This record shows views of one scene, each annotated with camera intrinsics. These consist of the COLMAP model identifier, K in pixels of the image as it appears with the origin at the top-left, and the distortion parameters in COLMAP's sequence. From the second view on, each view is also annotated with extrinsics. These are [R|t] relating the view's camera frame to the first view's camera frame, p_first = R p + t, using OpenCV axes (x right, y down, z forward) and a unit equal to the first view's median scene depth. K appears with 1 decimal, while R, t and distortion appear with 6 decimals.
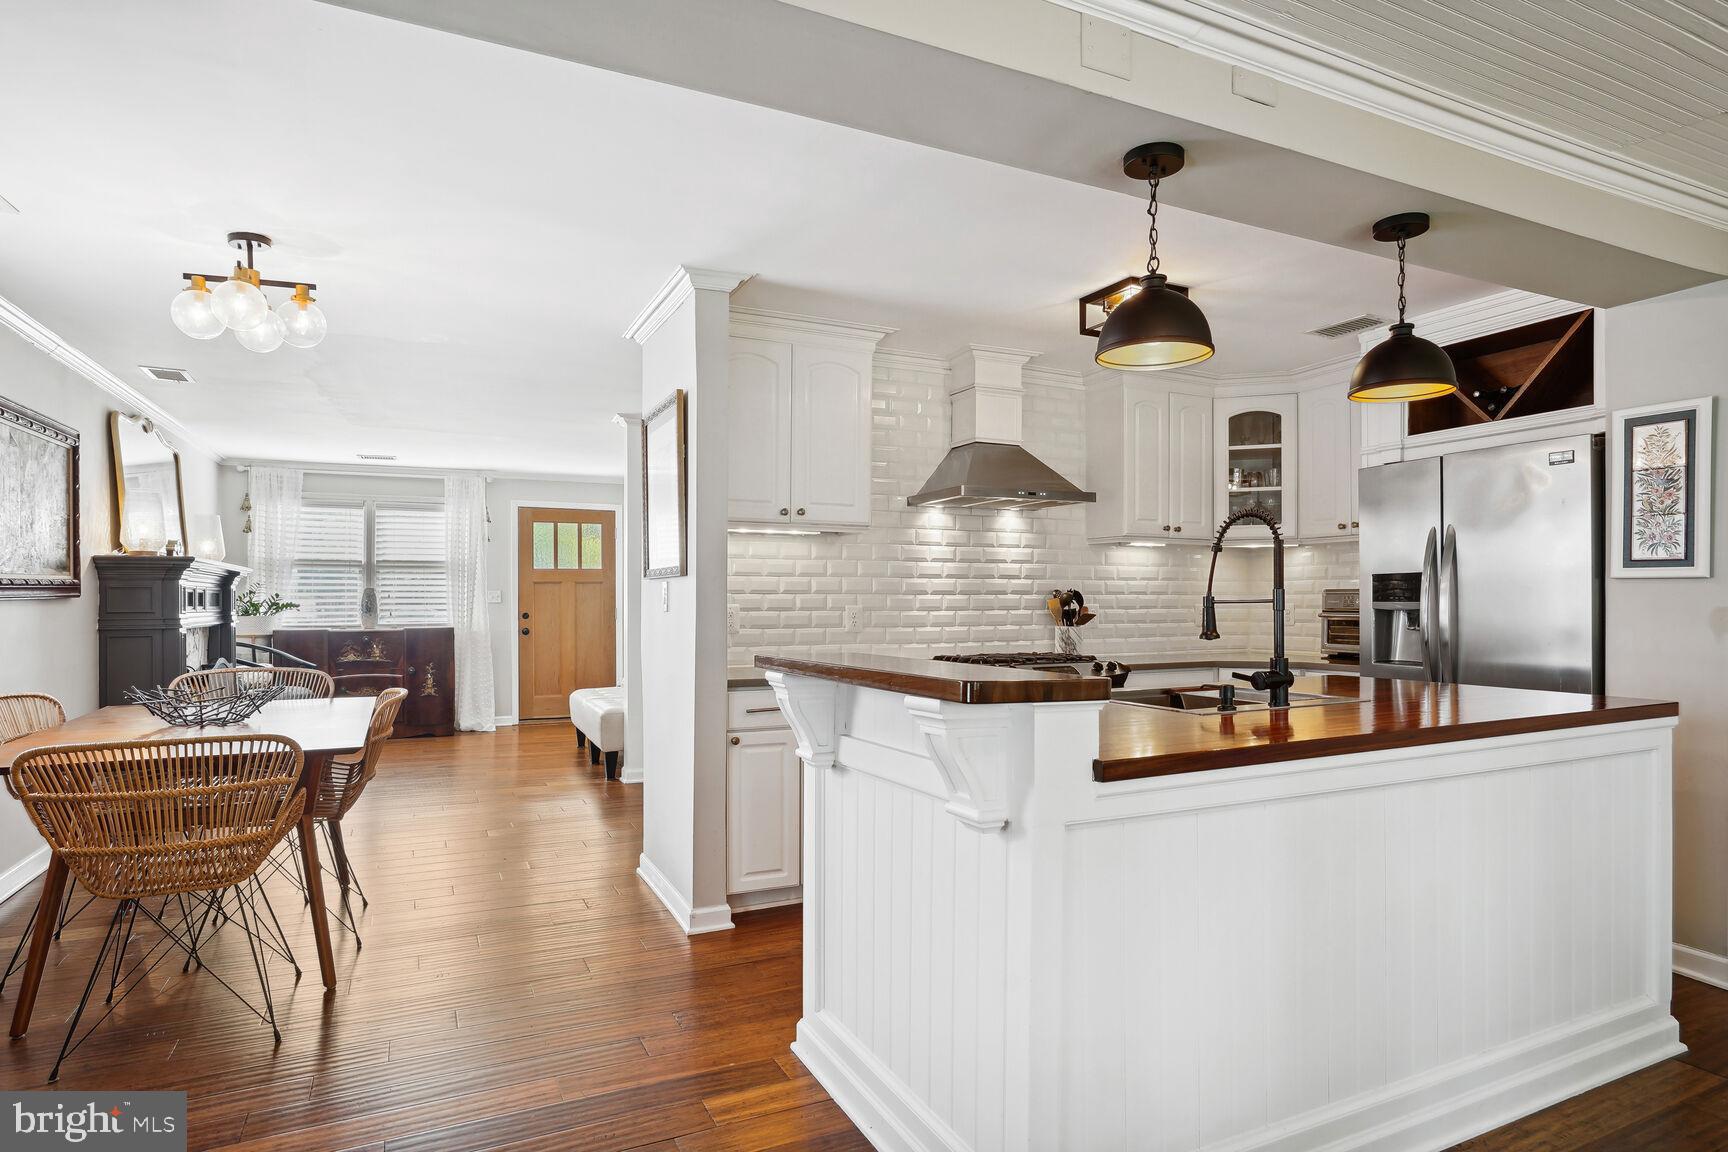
lens RADIAL K [[911.5, 0, 859.5], [0, 911.5, 607.9], [0, 0, 1]] dist [-0.024986, 0.001059]
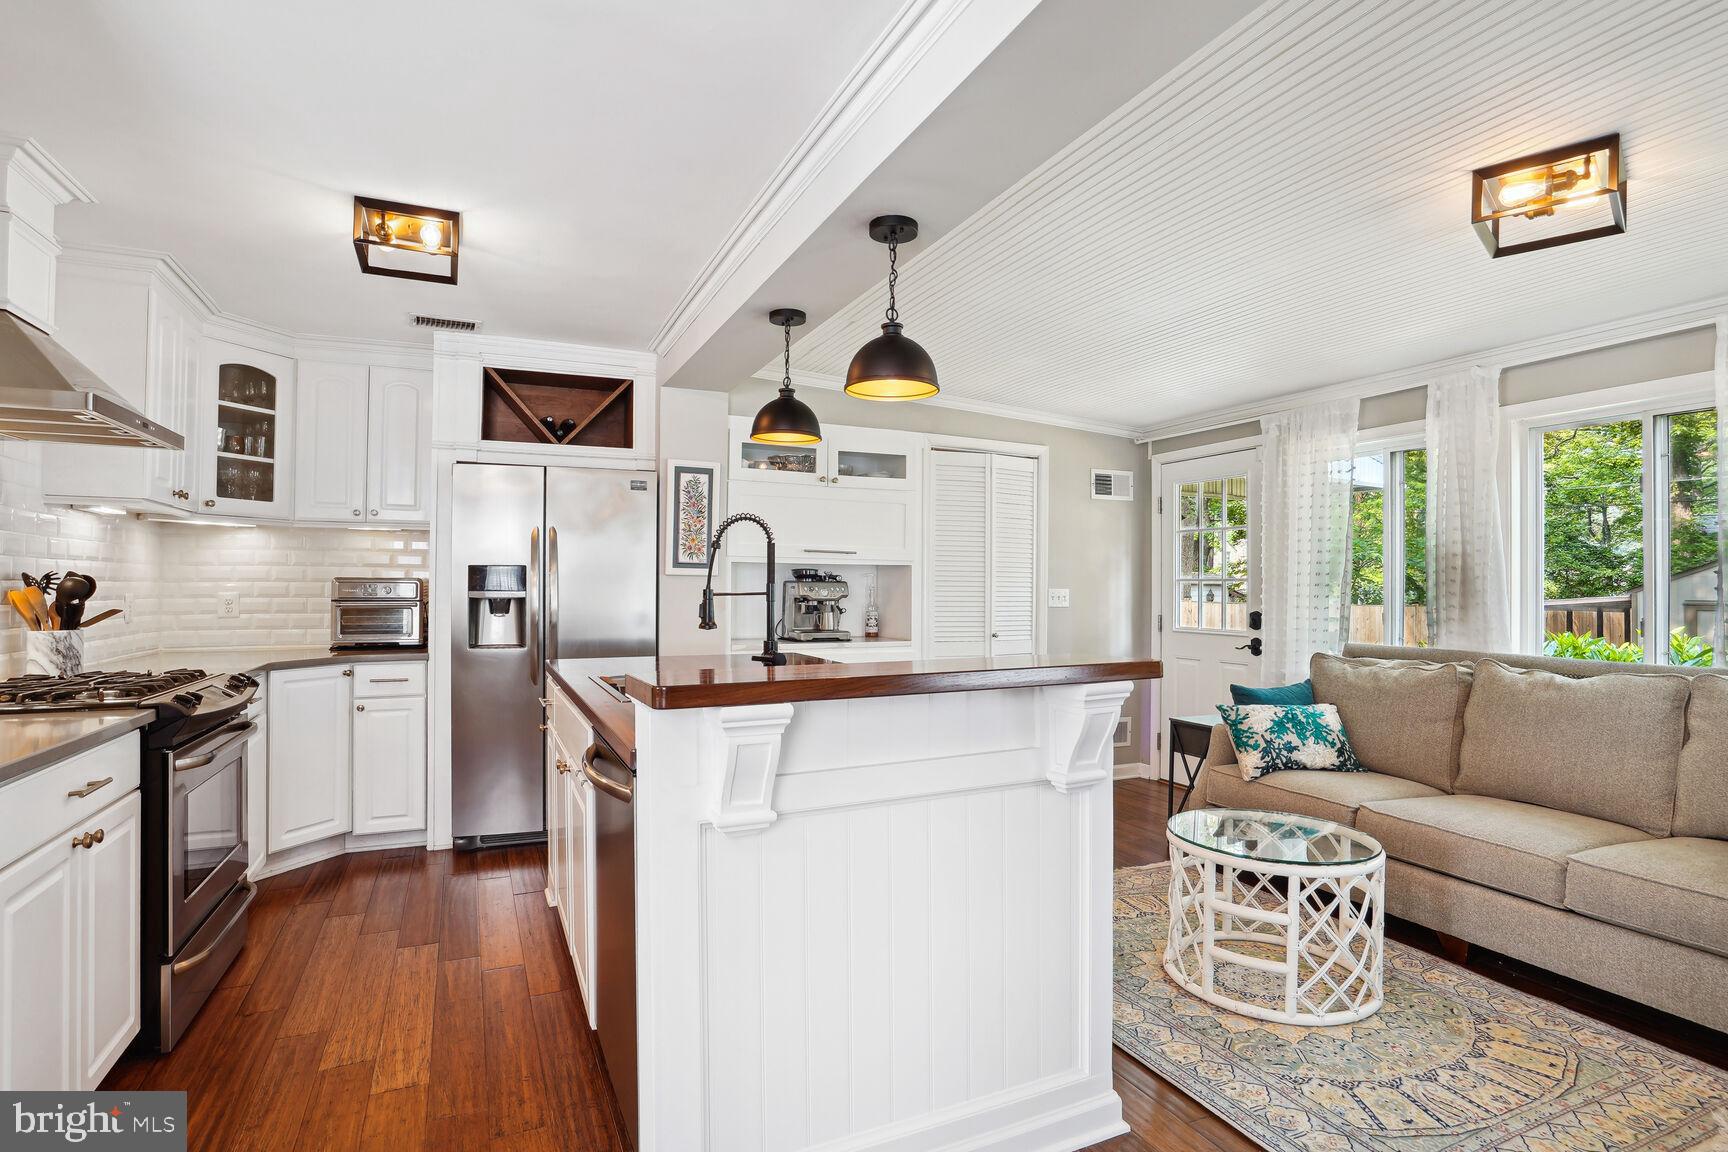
lens RADIAL K [[833.3, 0, 877.6], [0, 833.3, 583.9], [0, 0, 1]] dist [-0.025841, 0.001179]
pose [[0.045909, 0.004565, 0.998935, -0.395503], [0.004202, 0.999980, -0.004763, -0.008563], [-0.998937, 0.004416, 0.045889, 0.494224]]
